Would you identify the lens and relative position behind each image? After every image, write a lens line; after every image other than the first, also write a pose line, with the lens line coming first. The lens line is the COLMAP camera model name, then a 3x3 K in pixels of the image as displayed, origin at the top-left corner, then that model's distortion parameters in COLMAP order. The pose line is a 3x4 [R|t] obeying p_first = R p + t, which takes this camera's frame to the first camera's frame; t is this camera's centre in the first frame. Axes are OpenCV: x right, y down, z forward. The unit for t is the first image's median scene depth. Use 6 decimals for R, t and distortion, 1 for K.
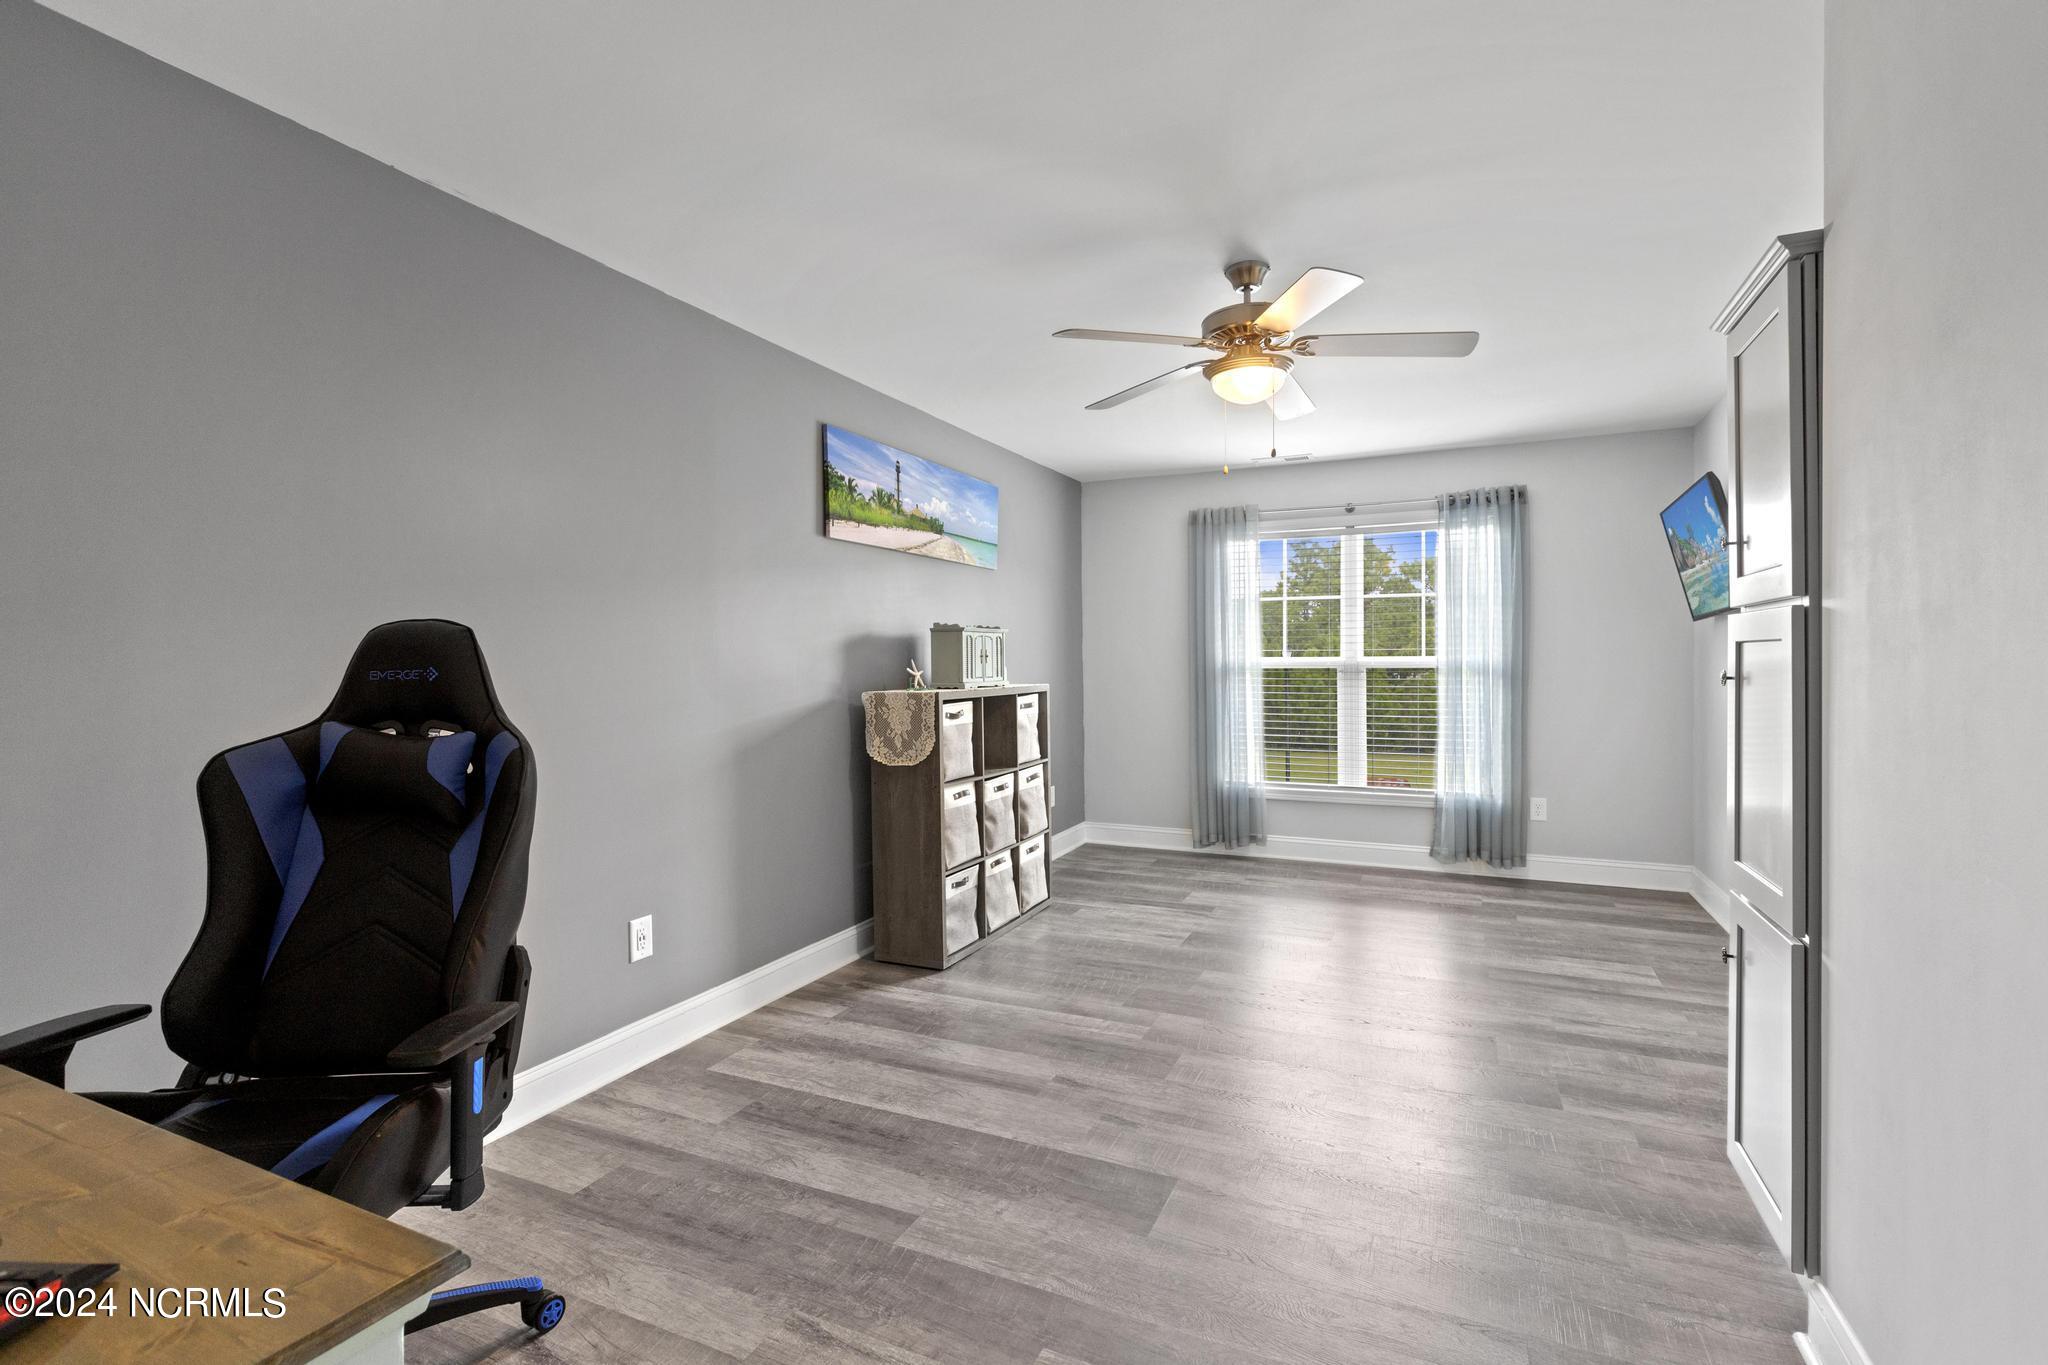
lens RADIAL K [[940.1, 0, 1023.4], [0, 940.1, 662.3], [0, 0, 1]] dist [-0.002439, -0.000248]
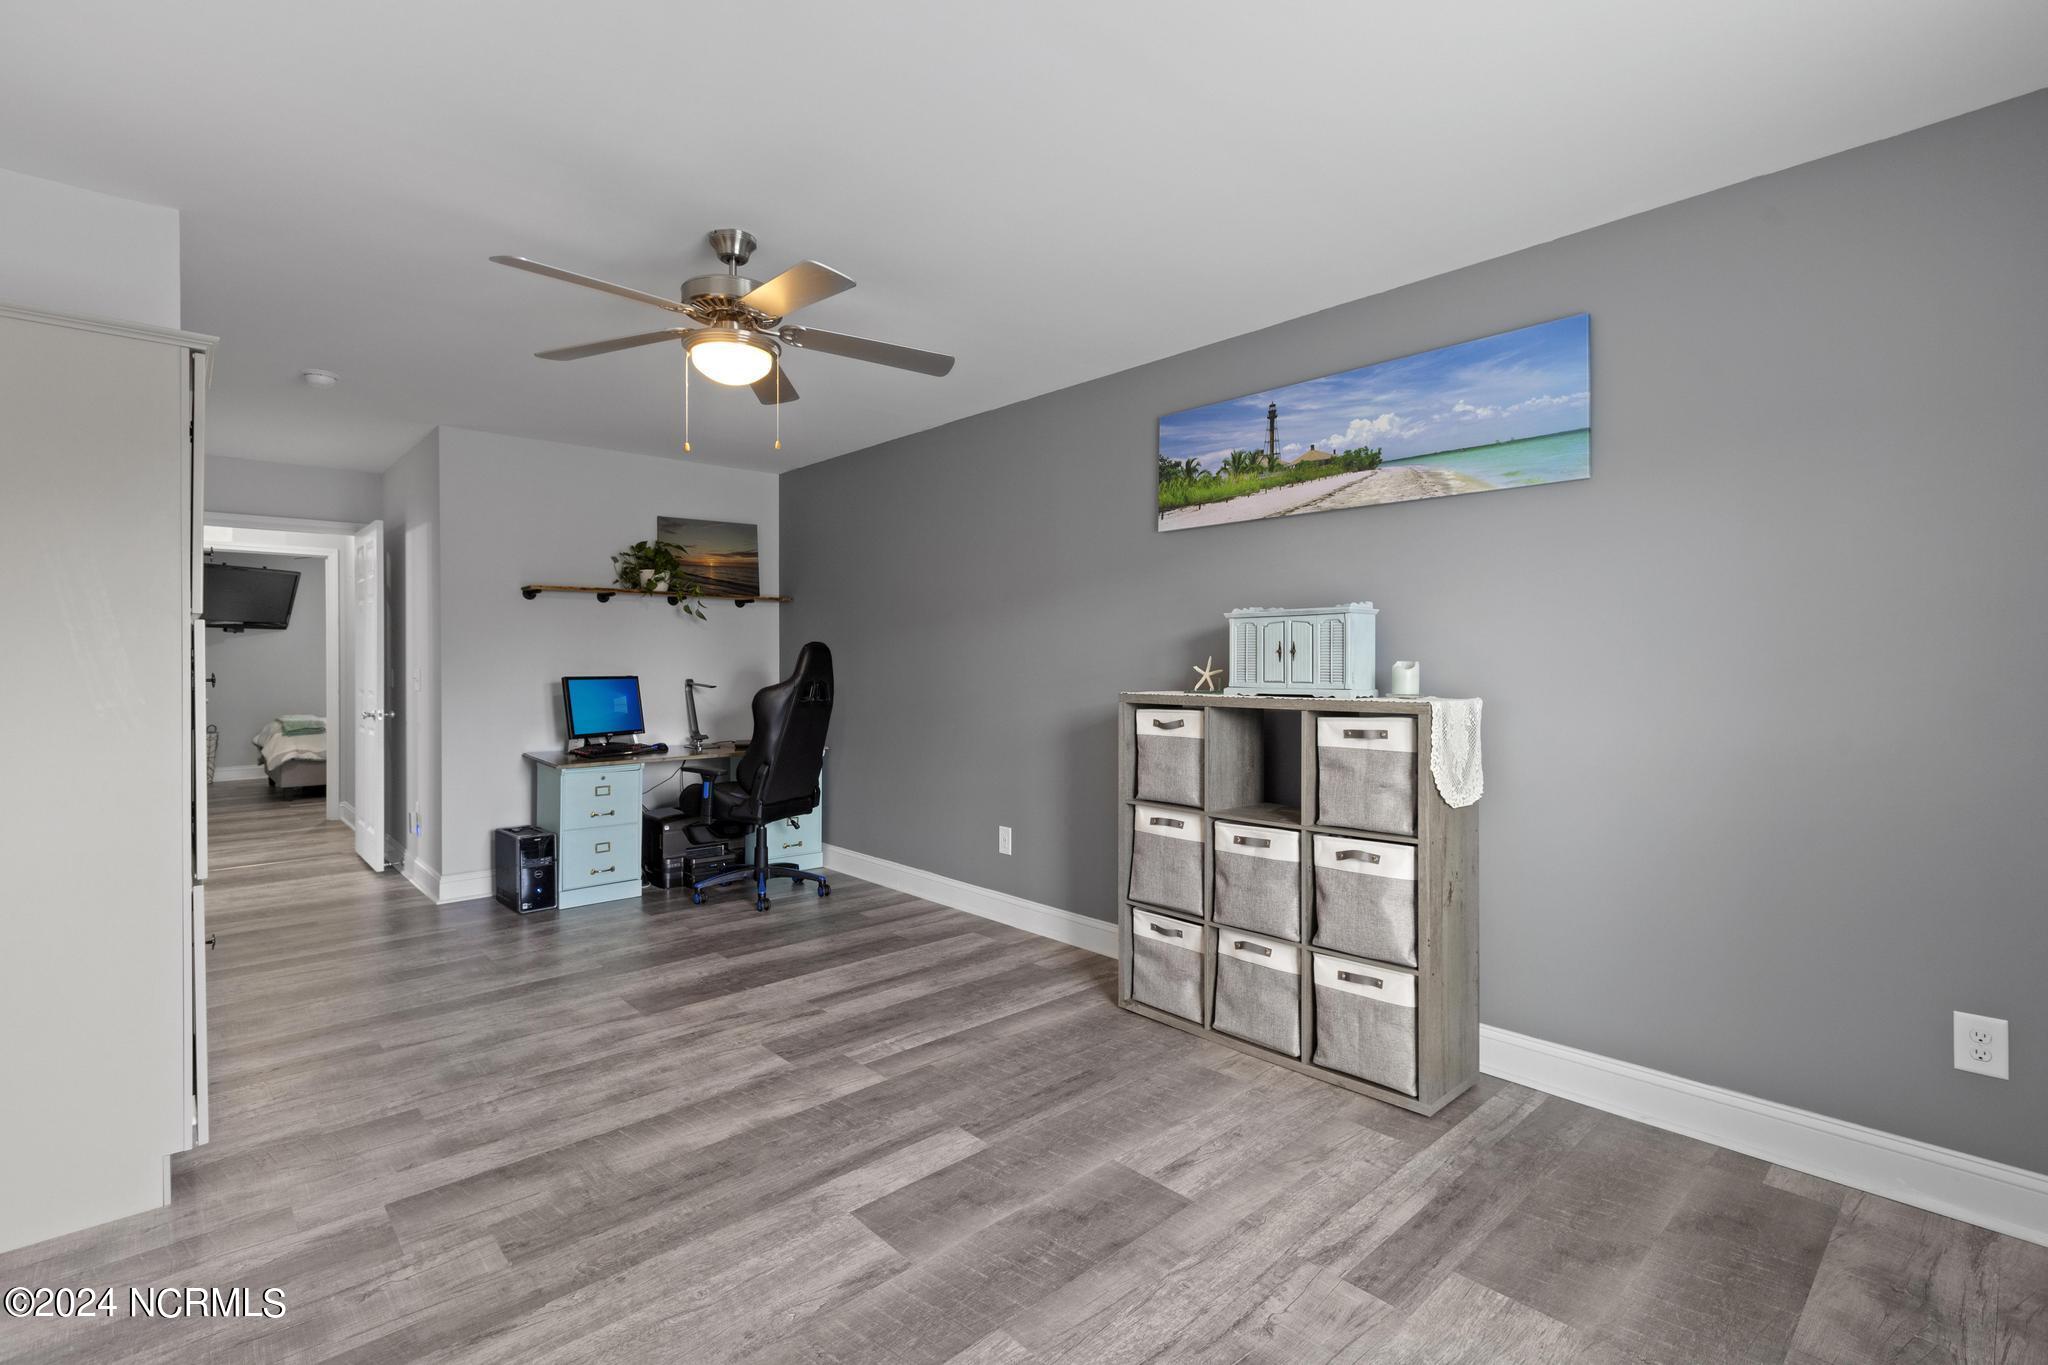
lens RADIAL K [[940.1, 0, 1023.4], [0, 940.1, 655.1], [0, 0, 1]] dist [-0.002439, -0.000248]
pose [[-0.384723, 0.004498, -0.923021, 0.629795], [0.003402, 0.999988, 0.003456, -0.006446], [0.923026, -0.001810, -0.384733, 1.033963]]
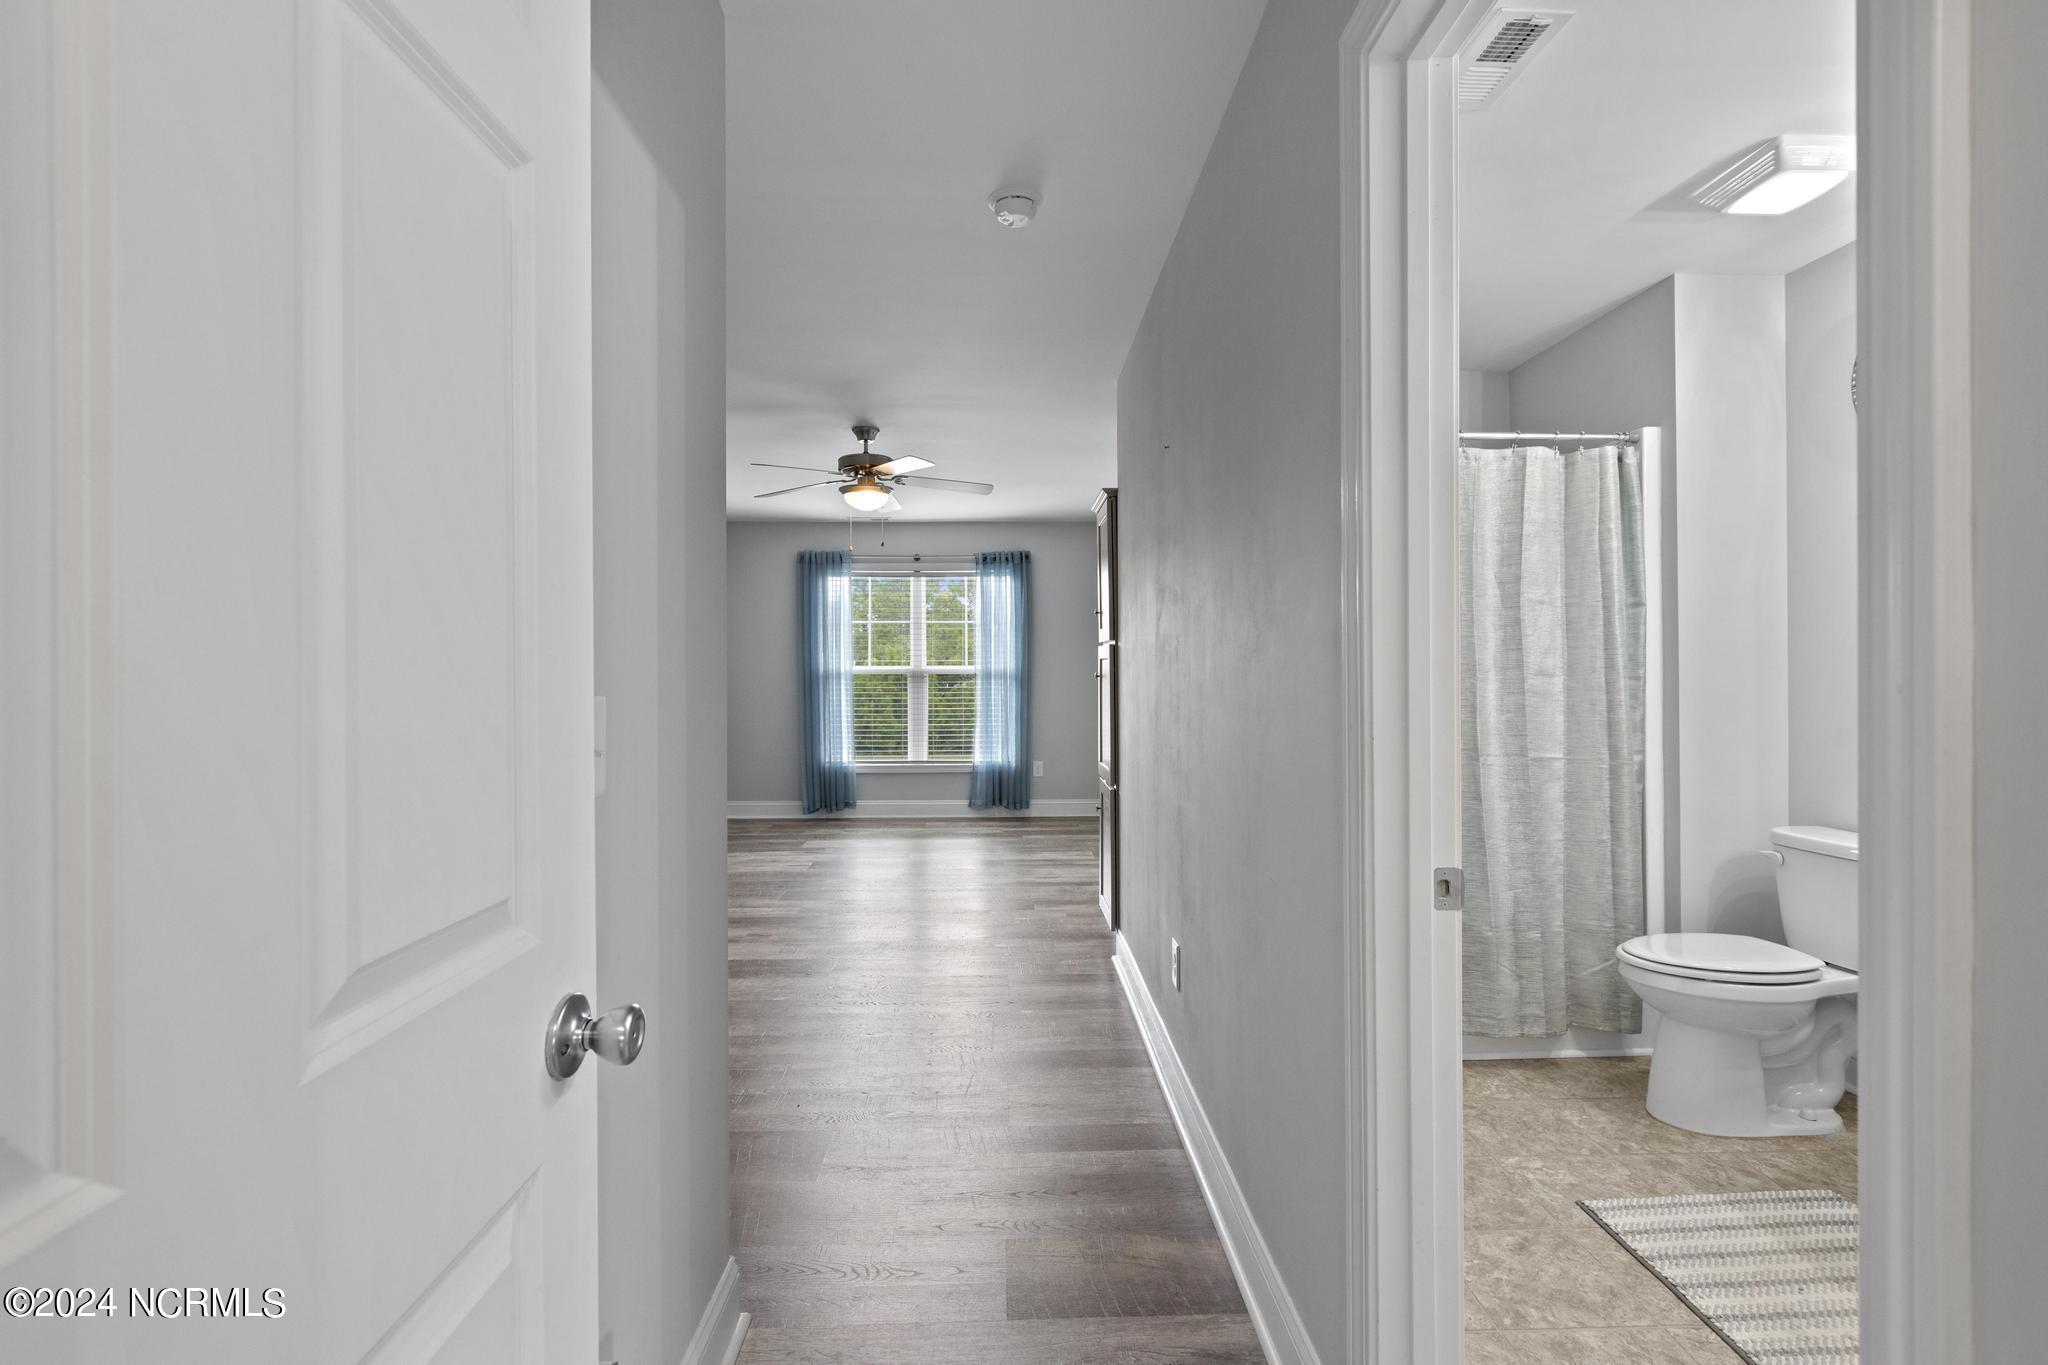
lens RADIAL K [[940.1, 0, 1011.4], [0, 940.1, 662.9], [0, 0, 1]] dist [-0.002439, -0.000248]
pose [[0.900909, 0.004152, 0.433988, -0.155321], [-0.000465, 0.999963, -0.008601, 0.002017], [-0.434008, 0.007547, 0.900877, -0.372662]]
